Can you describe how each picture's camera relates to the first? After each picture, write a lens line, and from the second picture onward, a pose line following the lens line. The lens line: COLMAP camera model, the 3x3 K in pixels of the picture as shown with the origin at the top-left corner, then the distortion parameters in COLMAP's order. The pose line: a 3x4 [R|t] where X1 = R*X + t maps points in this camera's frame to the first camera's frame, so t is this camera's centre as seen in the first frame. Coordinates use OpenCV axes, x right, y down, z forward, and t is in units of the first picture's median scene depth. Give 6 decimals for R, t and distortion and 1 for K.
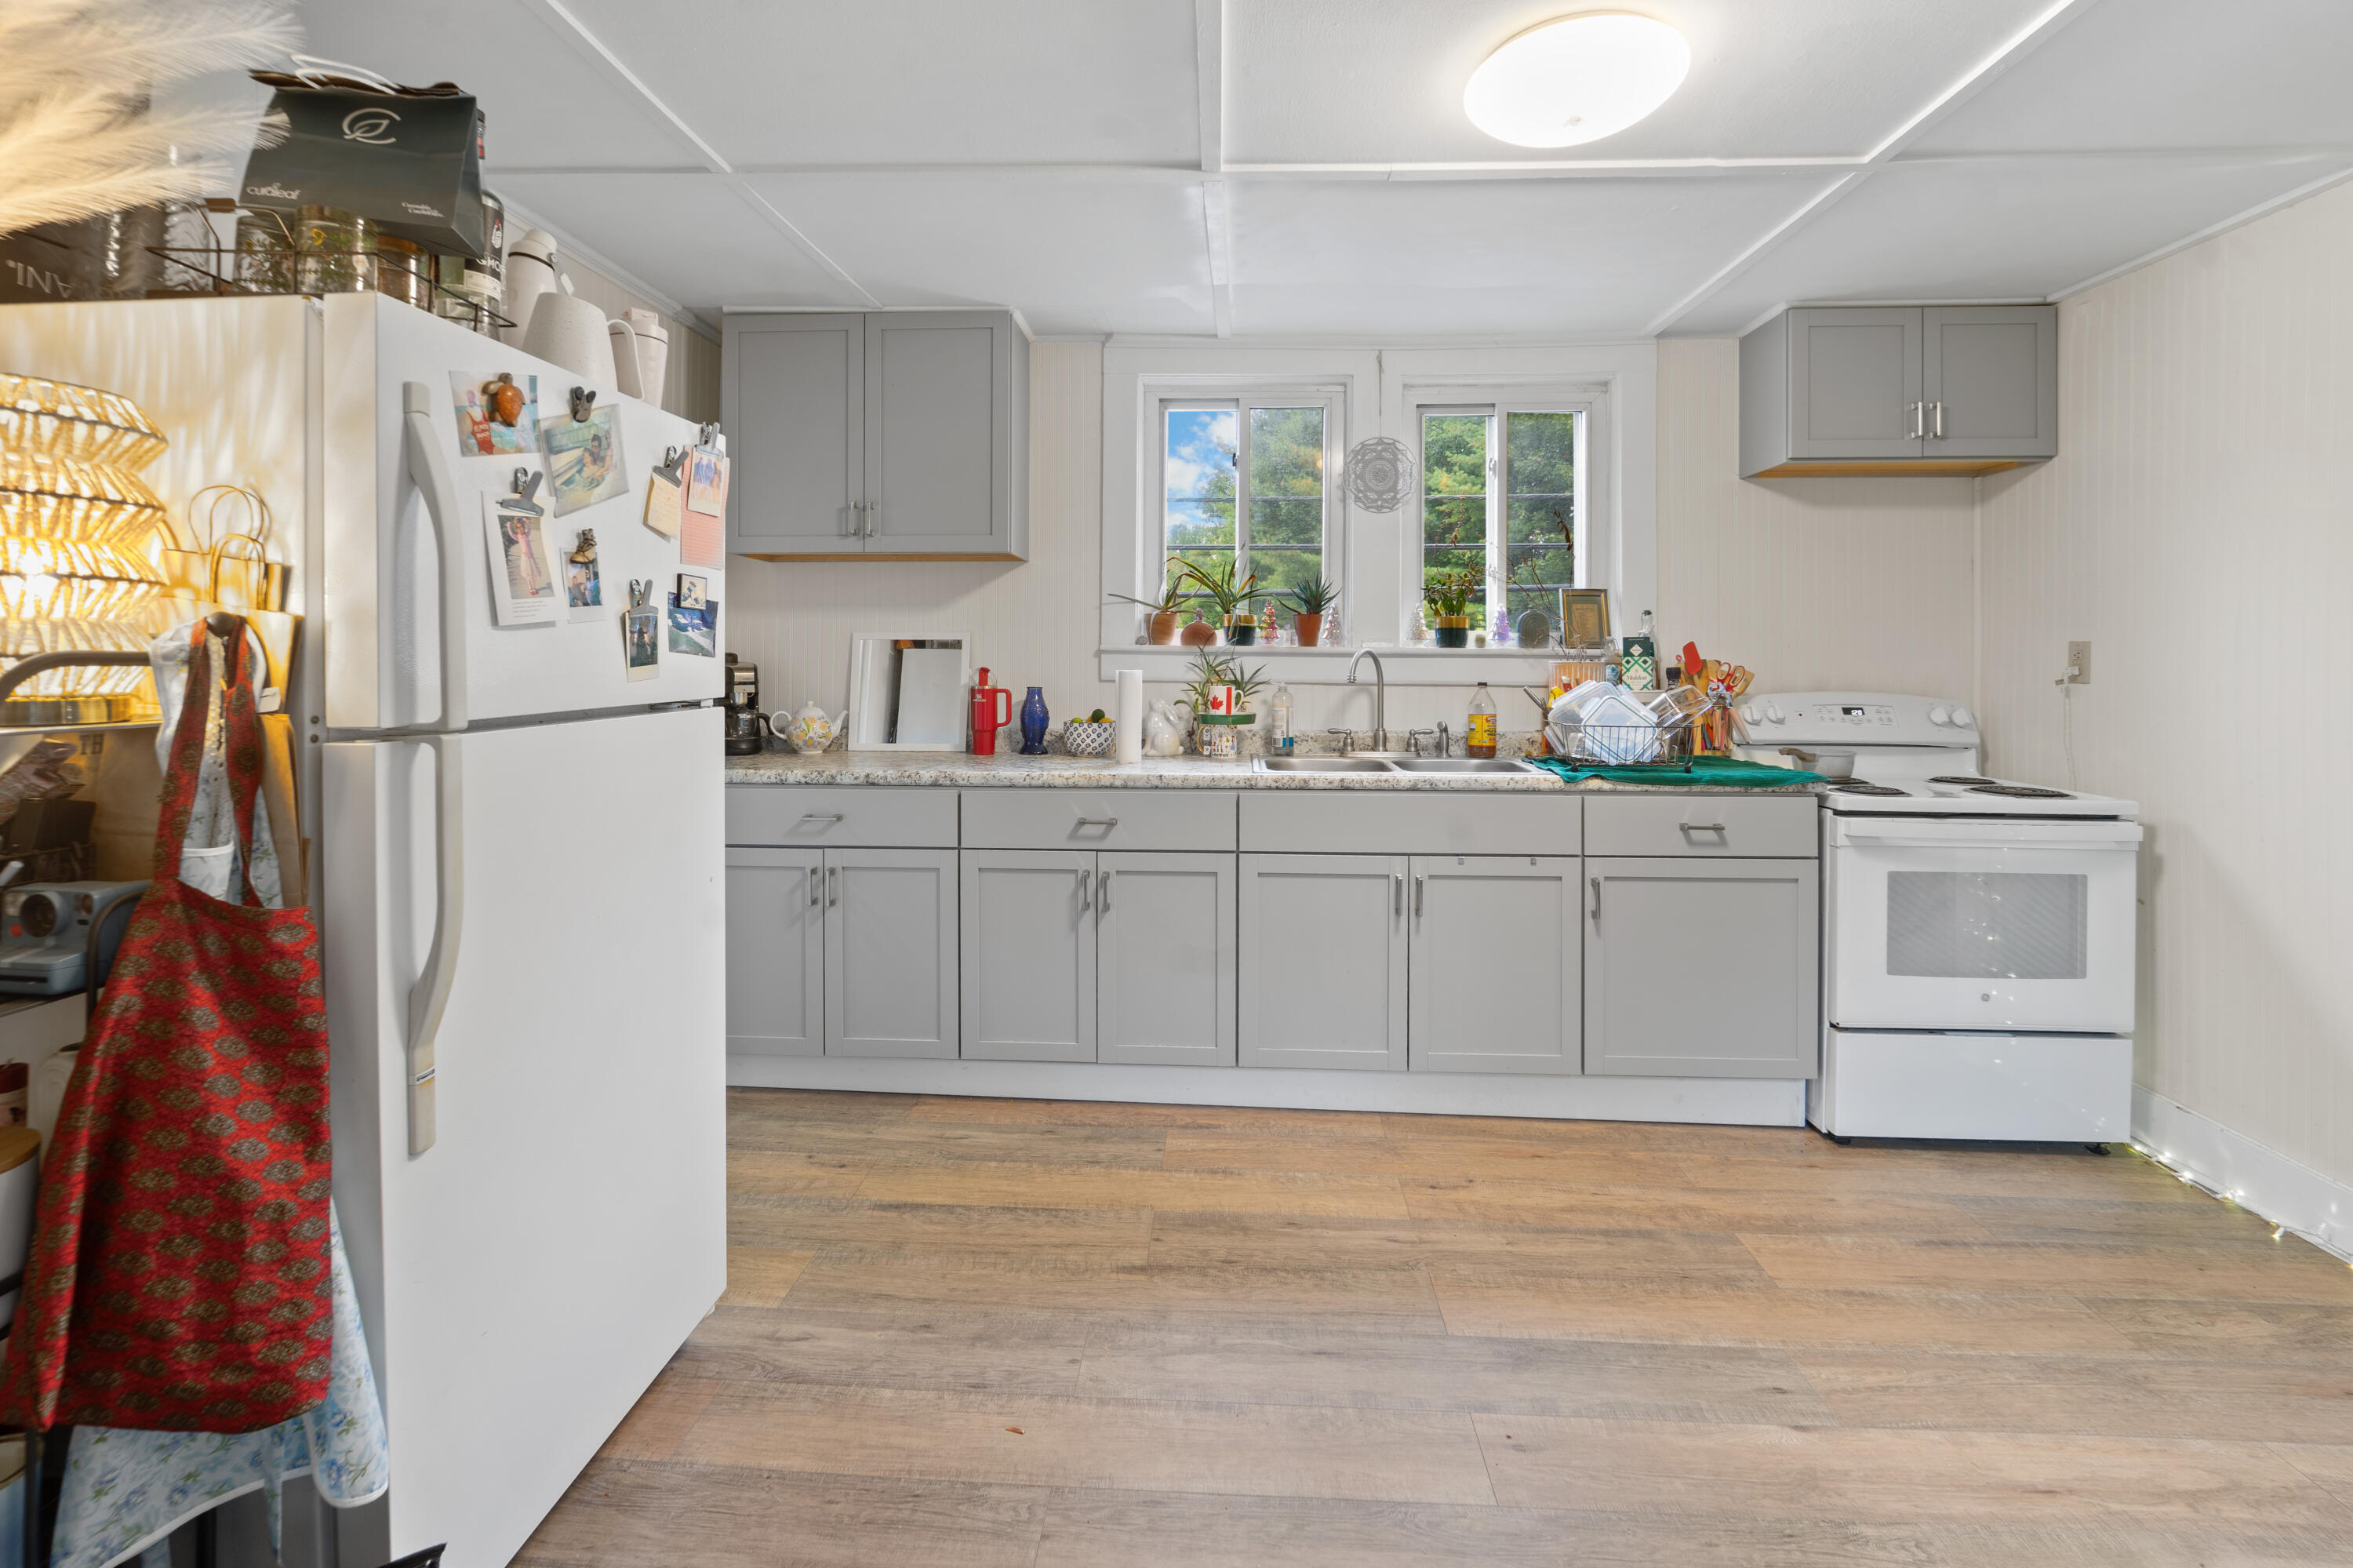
lens RADIAL K [[1020.0, 0, 1184.2], [0, 1020.0, 681.6], [0, 0, 1]] dist [-0.011741, 0.000057]
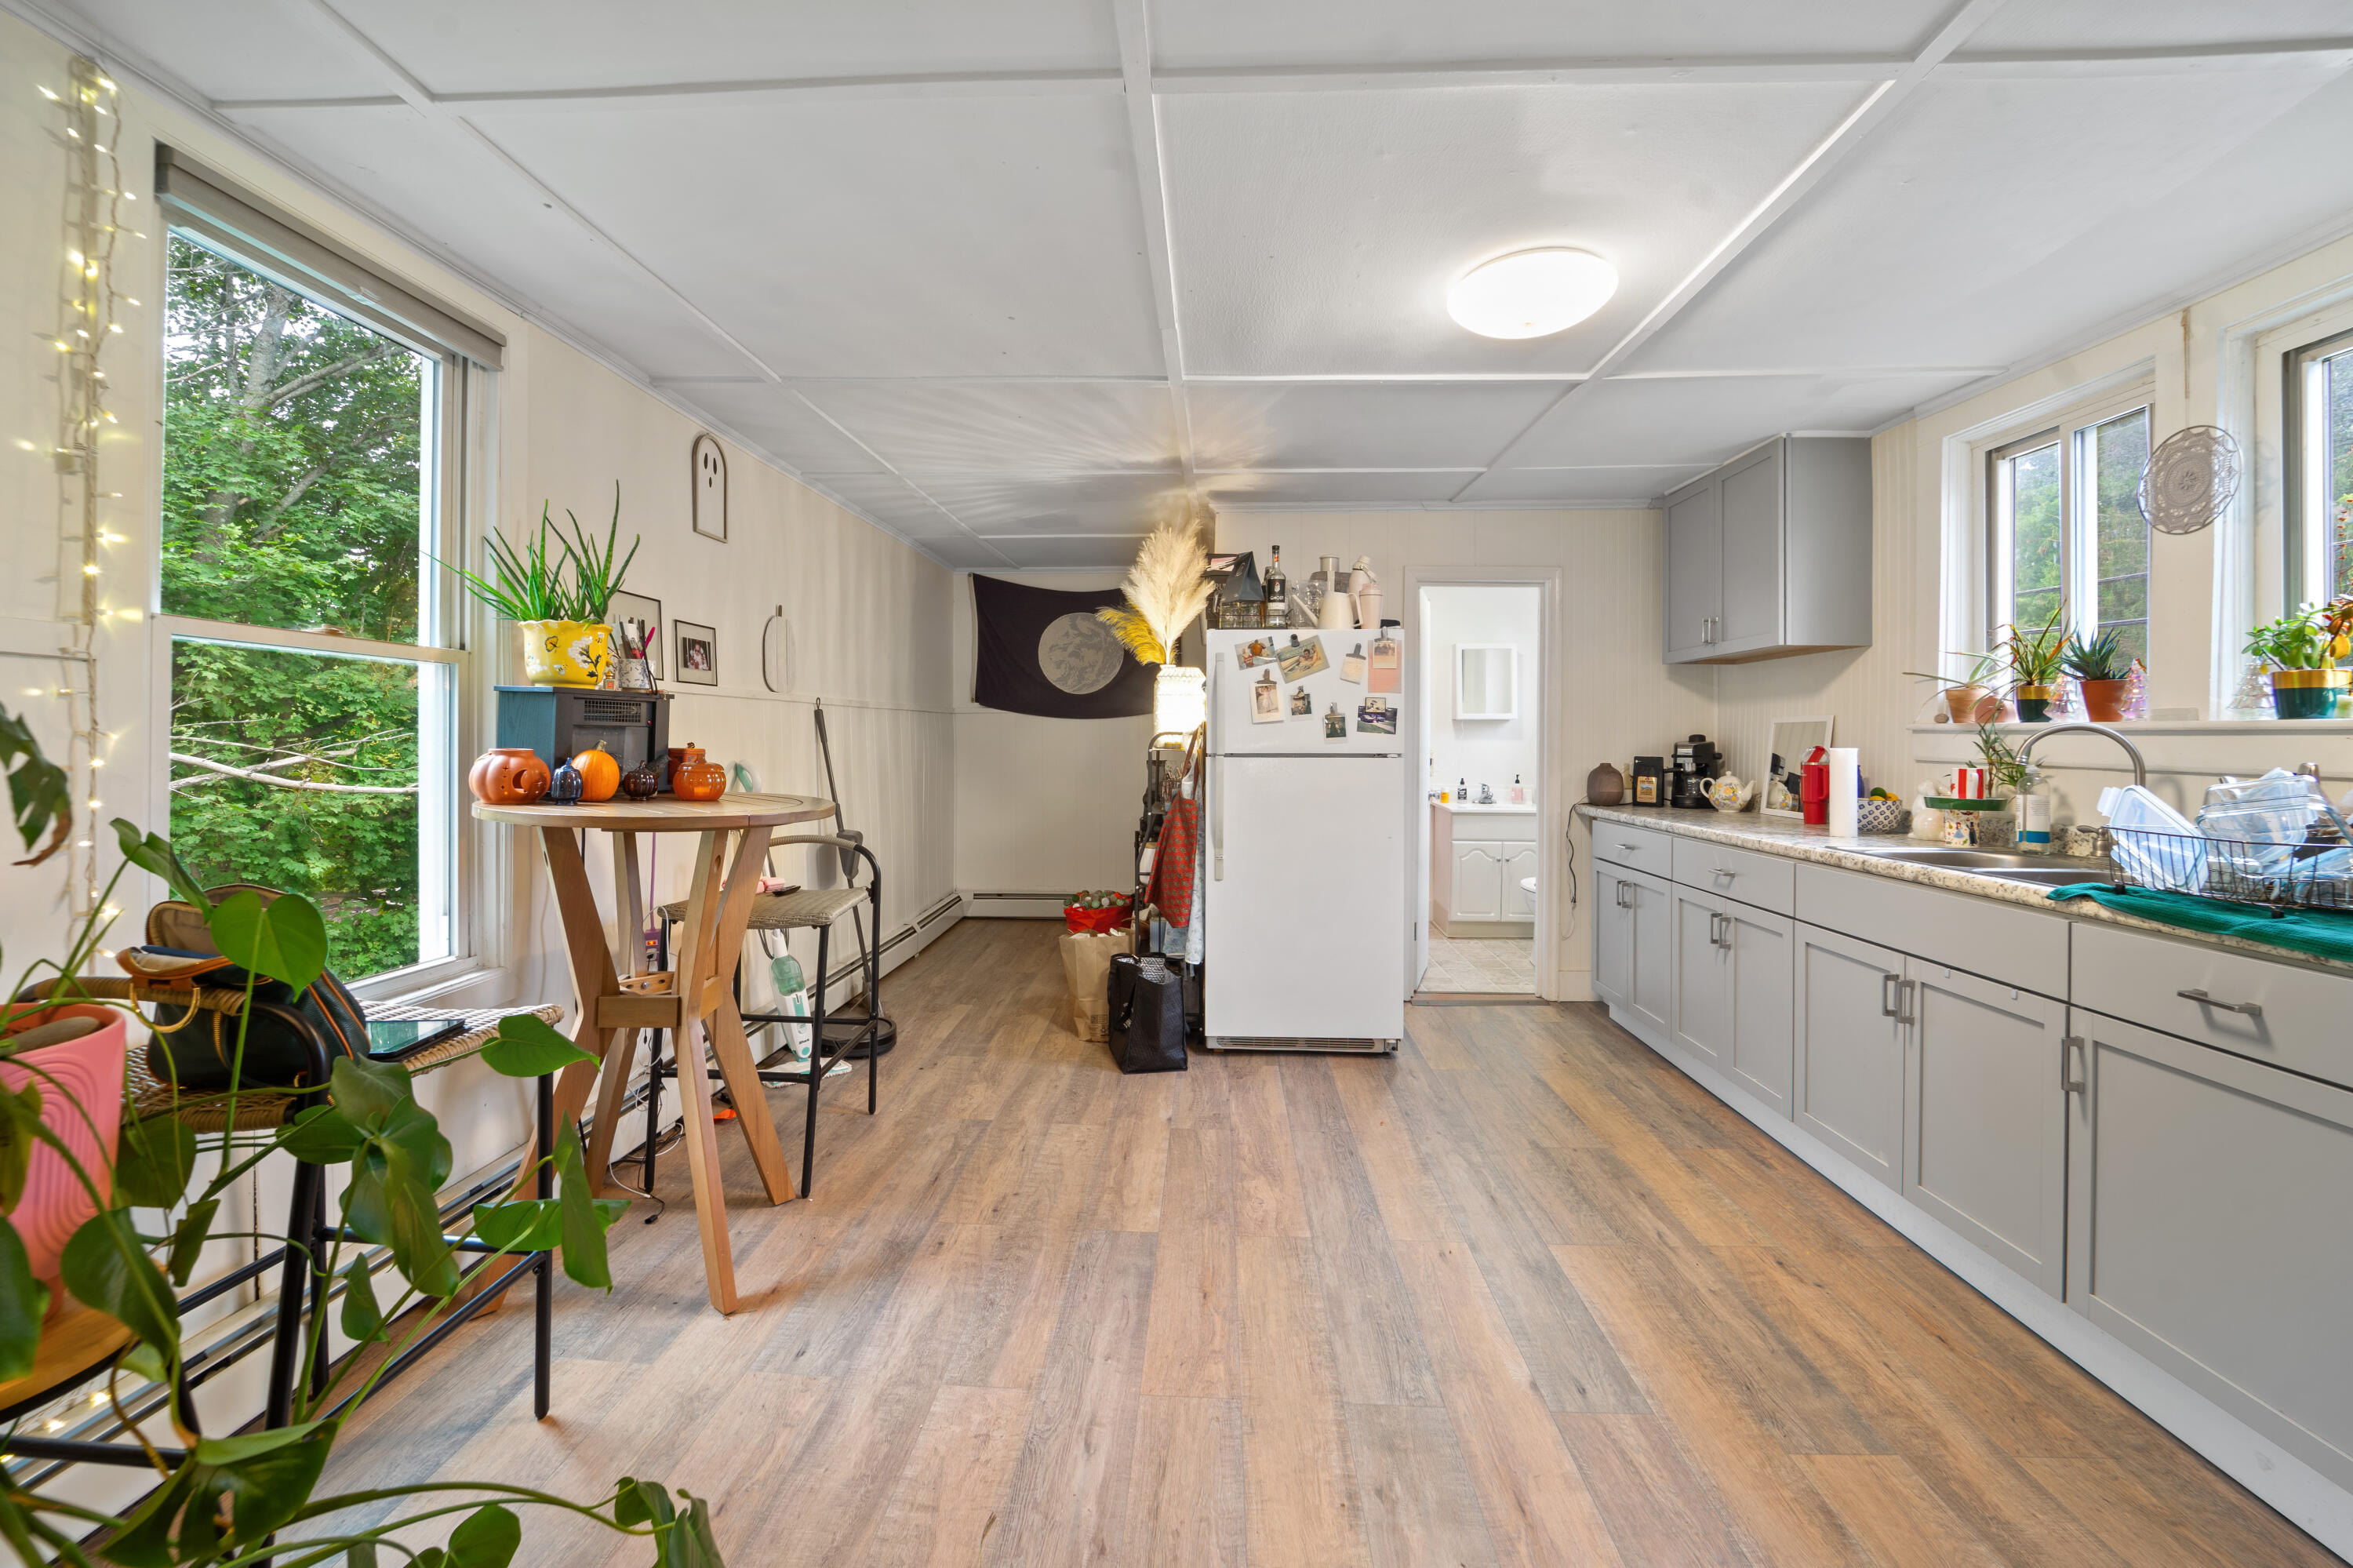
lens RADIAL K [[992.0, 0, 1158.2], [0, 992.0, 796.6], [0, 0, 1]] dist [-0.012349, -0.000171]
pose [[-0.006412, 0.053776, -0.998532, 1.132684], [-0.031281, 0.998053, 0.053951, 0.006203], [0.999490, 0.031581, -0.004717, 0.360267]]
